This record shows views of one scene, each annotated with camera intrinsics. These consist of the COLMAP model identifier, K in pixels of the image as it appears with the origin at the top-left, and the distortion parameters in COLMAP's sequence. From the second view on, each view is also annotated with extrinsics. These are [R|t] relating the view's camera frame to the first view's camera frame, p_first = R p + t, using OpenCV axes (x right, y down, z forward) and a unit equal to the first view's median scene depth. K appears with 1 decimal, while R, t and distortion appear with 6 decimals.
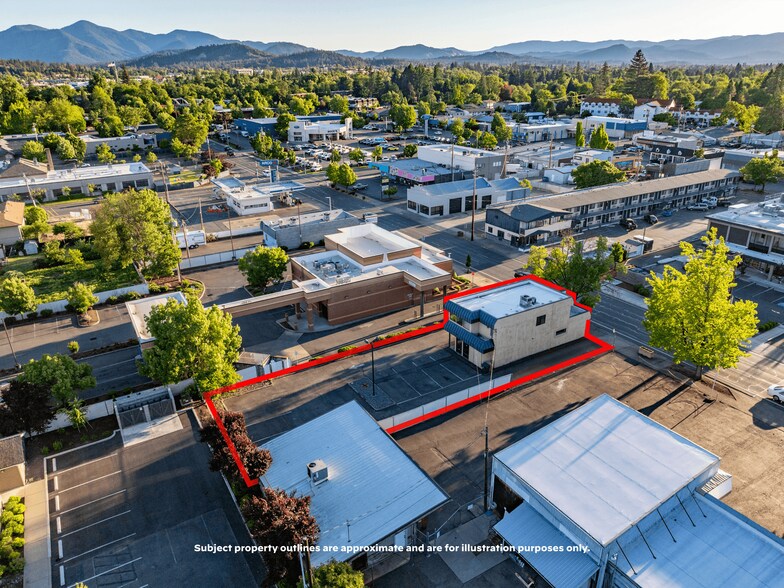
lens RADIAL K [[550.1, 0, 396.1], [0, 550.1, 294.6], [0, 0, 1]] dist [-0.048501, 0.019849]
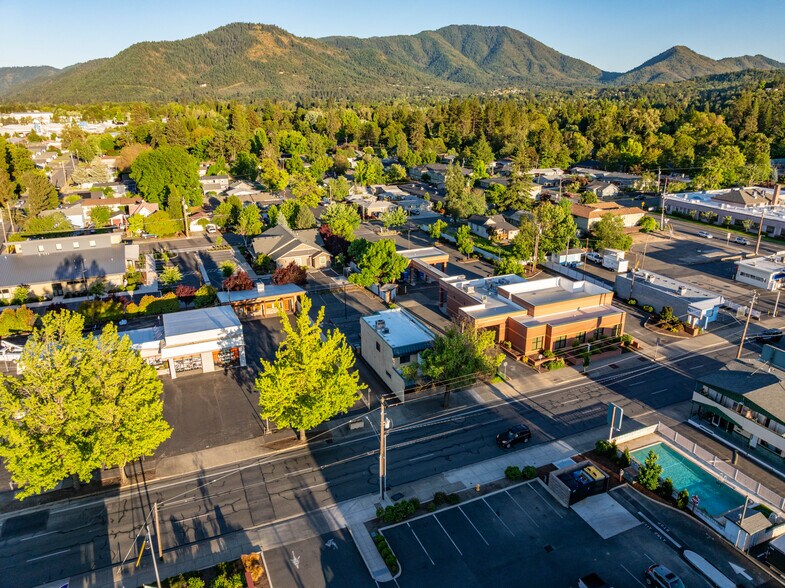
lens RADIAL K [[550.8, 0, 393.0], [0, 550.8, 295.5], [0, 0, 1]] dist [-0.048501, 0.019849]
pose [[-0.134121, 0.346827, -0.928290, 0.786591], [-0.379866, 0.847203, 0.371415, -0.295919], [0.915267, 0.402441, 0.018120, 0.578121]]
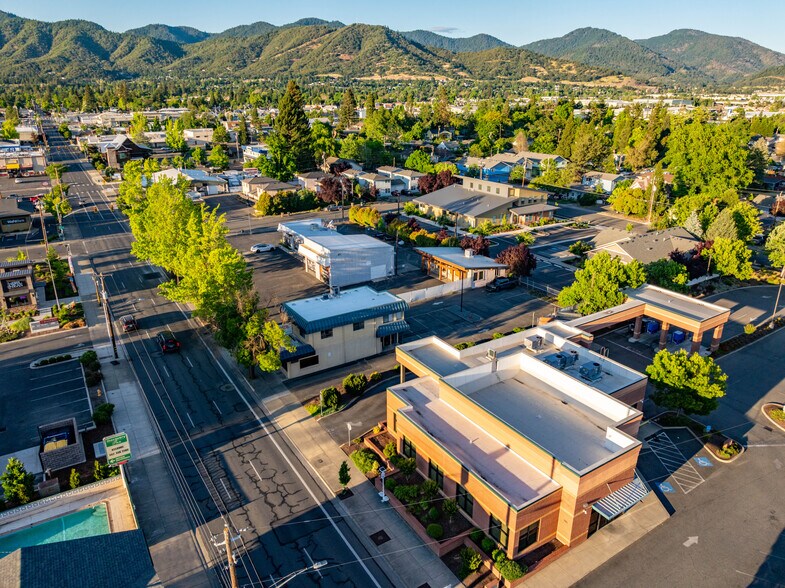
lens RADIAL K [[550.8, 0, 396.9], [0, 550.8, 293.1], [0, 0, 1]] dist [-0.048501, 0.019849]
pose [[-0.999666, 0.021926, -0.013669, 0.075832], [0.006782, 0.733175, 0.680006, -0.429073], [0.024932, 0.679686, -0.733079, 1.068269]]
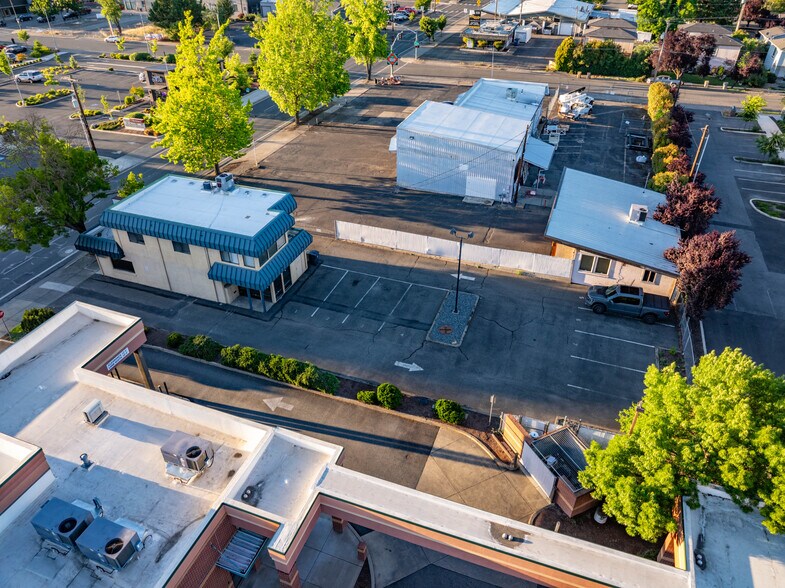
lens RADIAL K [[550.8, 0, 394.5], [0, 550.8, 292.1], [0, 0, 1]] dist [-0.048501, 0.019849]
pose [[-0.619931, -0.434204, 0.653569, -0.235600], [0.312064, 0.627795, 0.713084, -0.190564], [-0.719932, 0.646018, -0.253691, 0.656214]]
